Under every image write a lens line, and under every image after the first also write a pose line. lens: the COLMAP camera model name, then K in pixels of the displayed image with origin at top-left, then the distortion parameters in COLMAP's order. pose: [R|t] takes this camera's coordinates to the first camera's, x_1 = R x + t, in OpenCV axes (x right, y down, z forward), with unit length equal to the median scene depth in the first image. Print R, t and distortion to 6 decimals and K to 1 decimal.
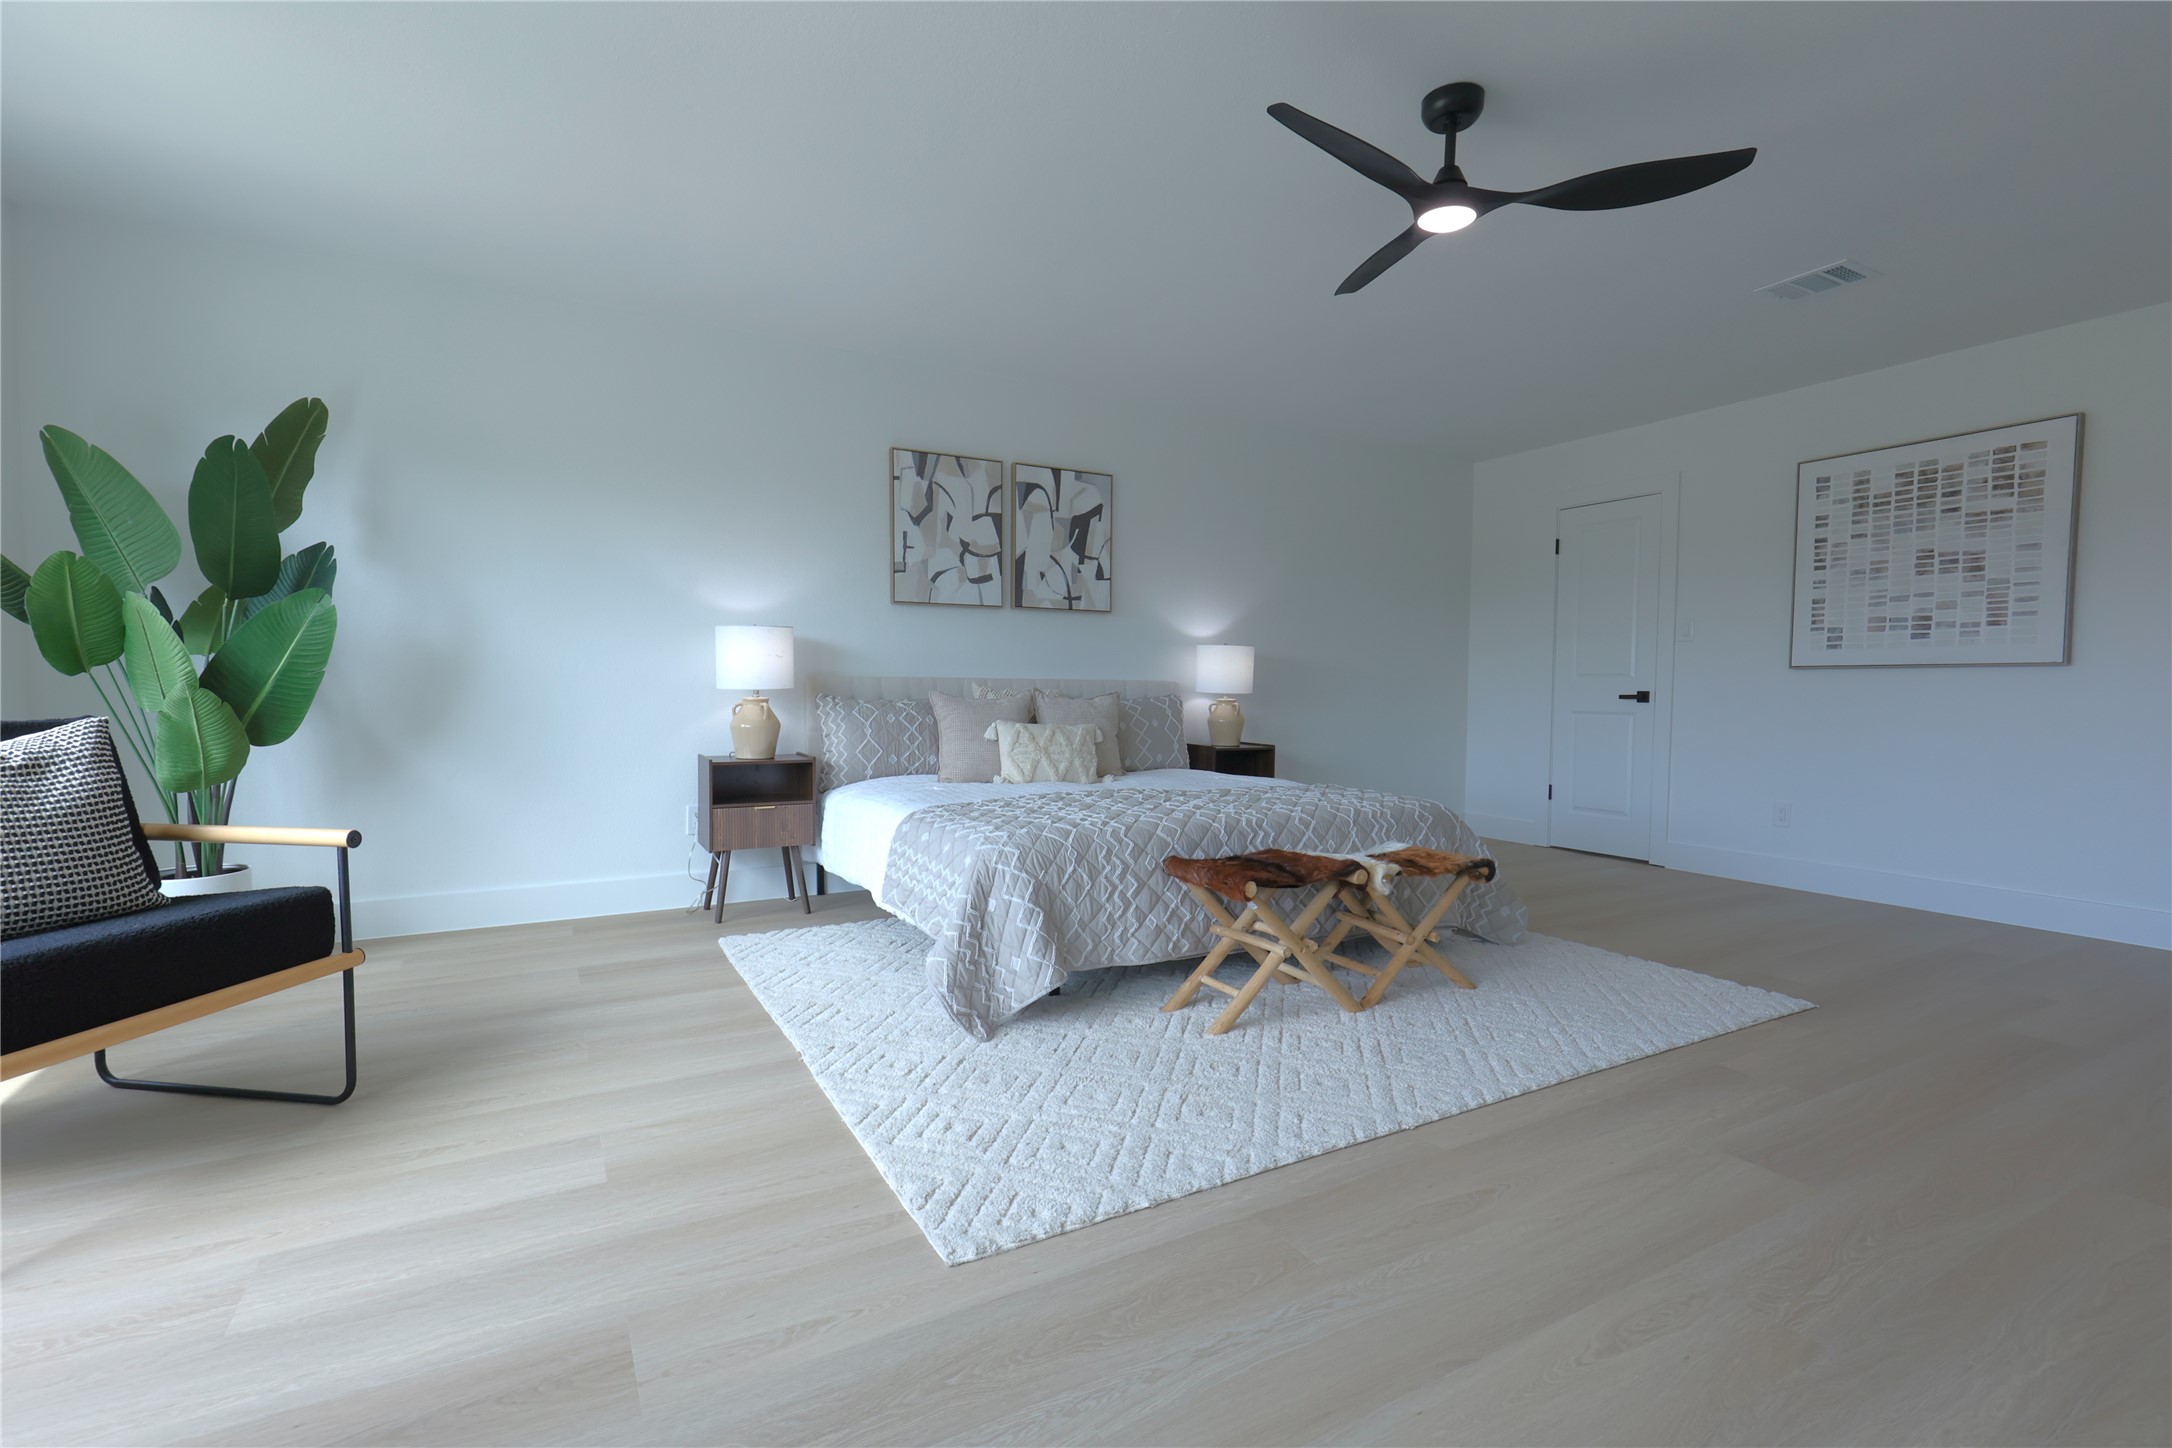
lens RADIAL K [[977.4, 0, 1077.6], [0, 977.4, 735.7], [0, 0, 1]] dist [-0.001349, -0.000554]
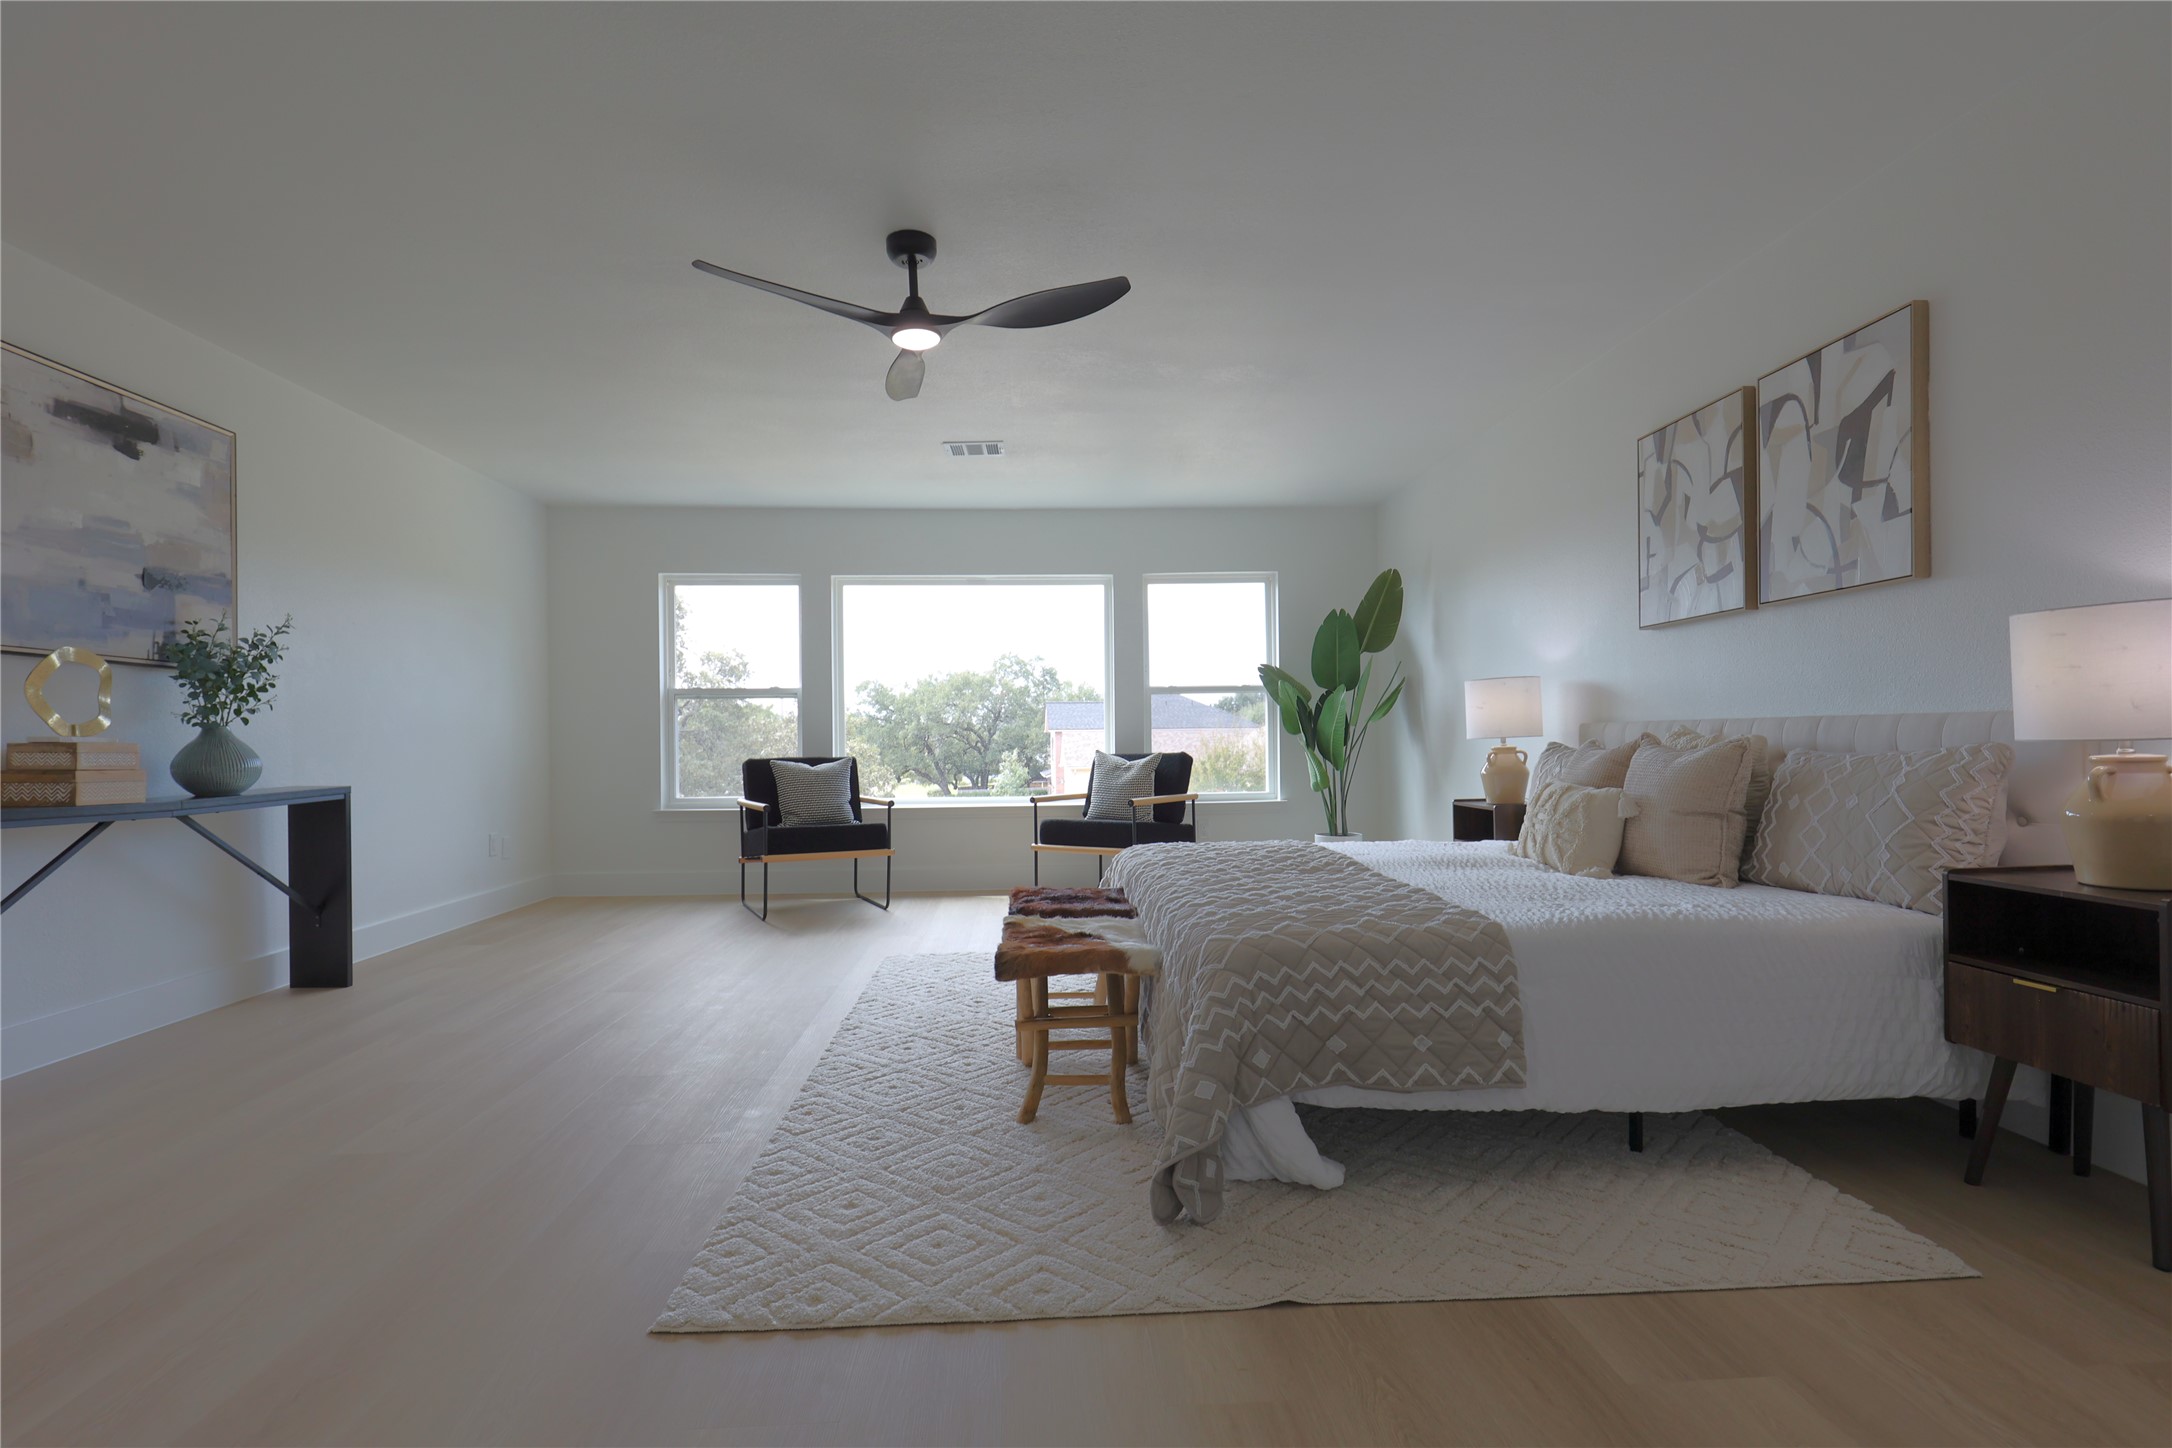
lens RADIAL K [[1010.4, 0, 1083.8], [0, 1010.4, 737.5], [0, 0, 1]] dist [-0.001663, 0.000796]
pose [[-0.437886, -0.004222, -0.899021, 0.744039], [-0.035858, 0.999275, 0.012773, -0.039909], [0.898315, 0.037830, -0.437720, 0.934282]]
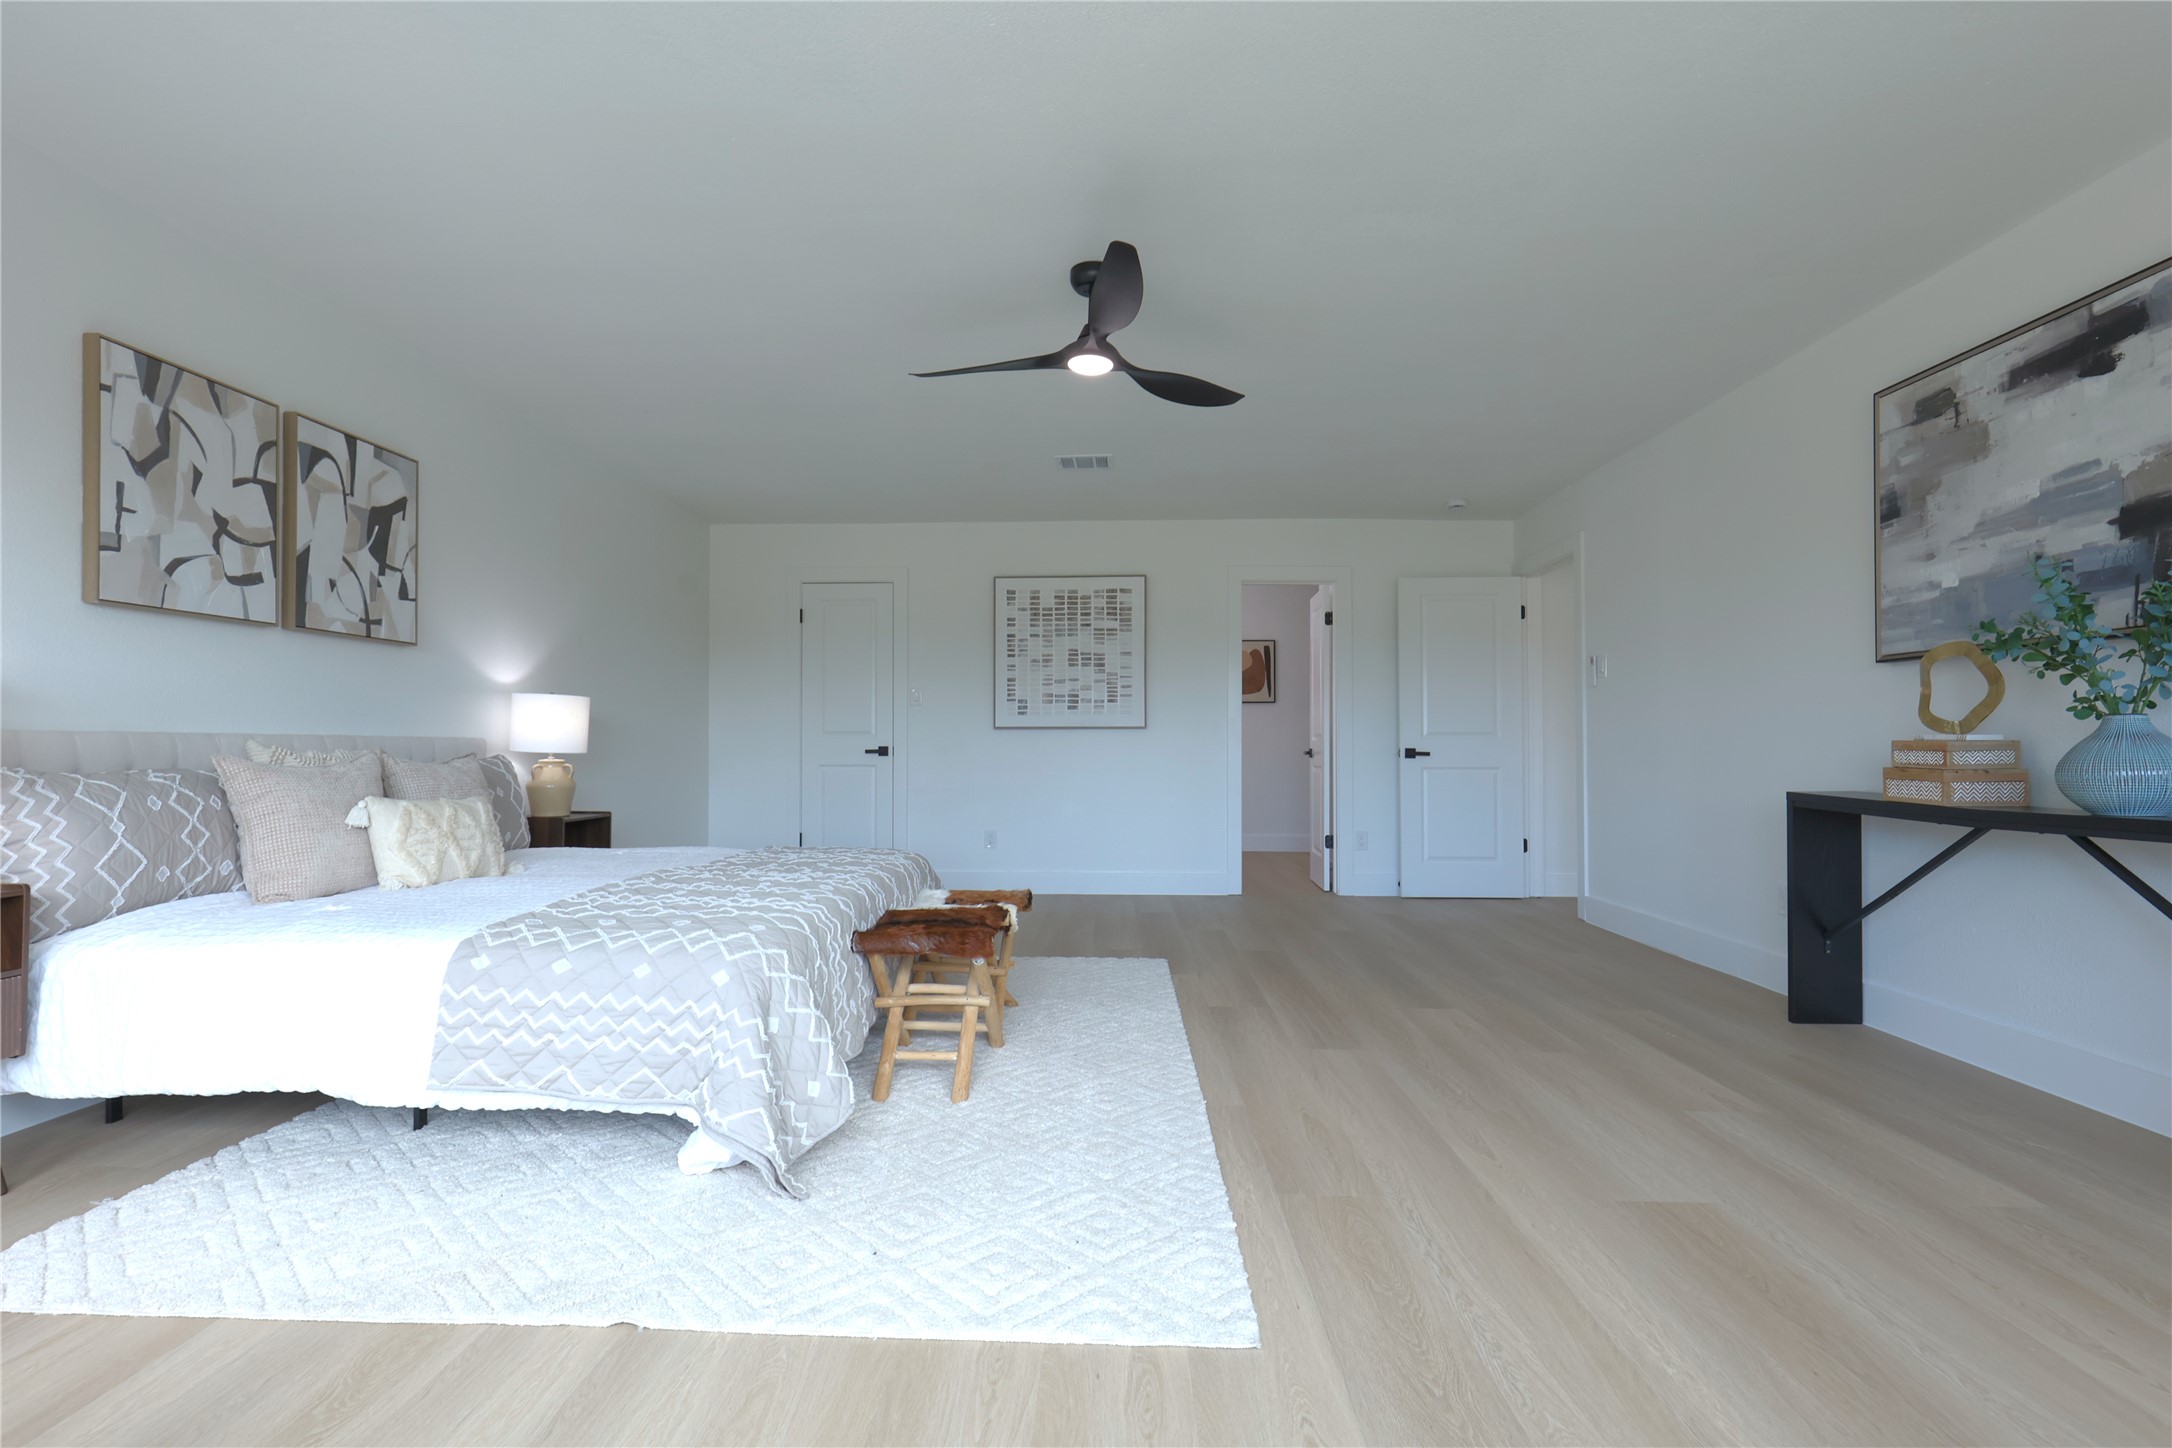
lens RADIAL K [[977.4, 0, 1077.6], [0, 977.4, 735.7], [0, 0, 1]] dist [-0.001349, -0.000554]
pose [[0.523907, 0.002087, 0.851773, -0.365226], [0.045341, 0.998511, -0.030335, -0.014189], [-0.850568, 0.054513, 0.523032, 0.213567]]
